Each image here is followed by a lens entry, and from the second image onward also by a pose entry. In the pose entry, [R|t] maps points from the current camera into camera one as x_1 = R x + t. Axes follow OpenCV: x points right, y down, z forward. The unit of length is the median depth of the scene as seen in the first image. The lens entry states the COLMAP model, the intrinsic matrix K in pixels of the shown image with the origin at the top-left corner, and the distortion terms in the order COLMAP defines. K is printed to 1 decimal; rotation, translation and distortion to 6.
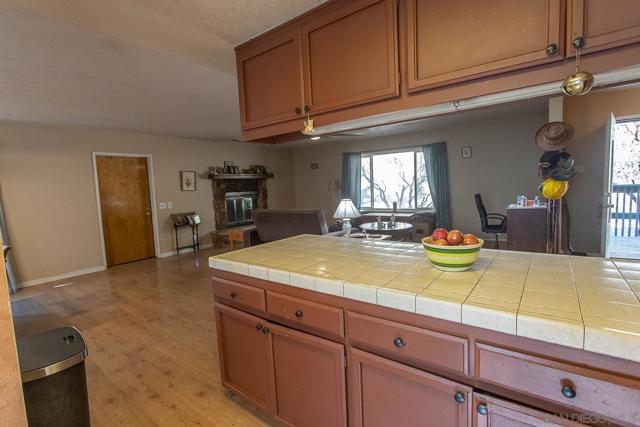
lens RADIAL K [[307.2, 0, 320.0], [0, 307.2, 213.5], [0, 0, 1]] dist [-0.006315, 0.000277]
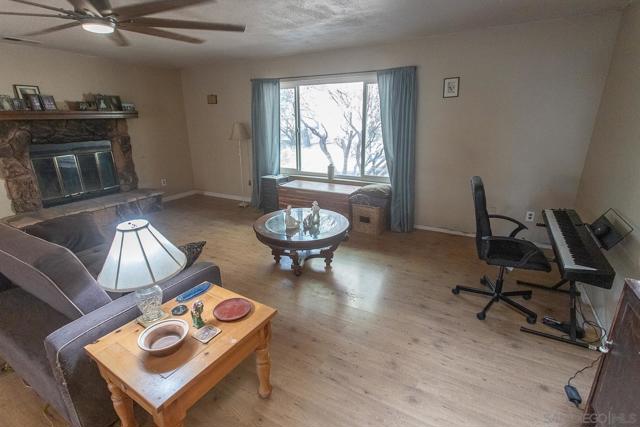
lens RADIAL K [[307.2, 0, 320.0], [0, 307.2, 213.5], [0, 0, 1]] dist [-0.006315, 0.000277]
pose [[0.989945, -0.011325, 0.141002, 0.123493], [-0.018276, 0.978197, 0.206876, -0.066490], [-0.140270, -0.207372, 0.968153, 0.347489]]
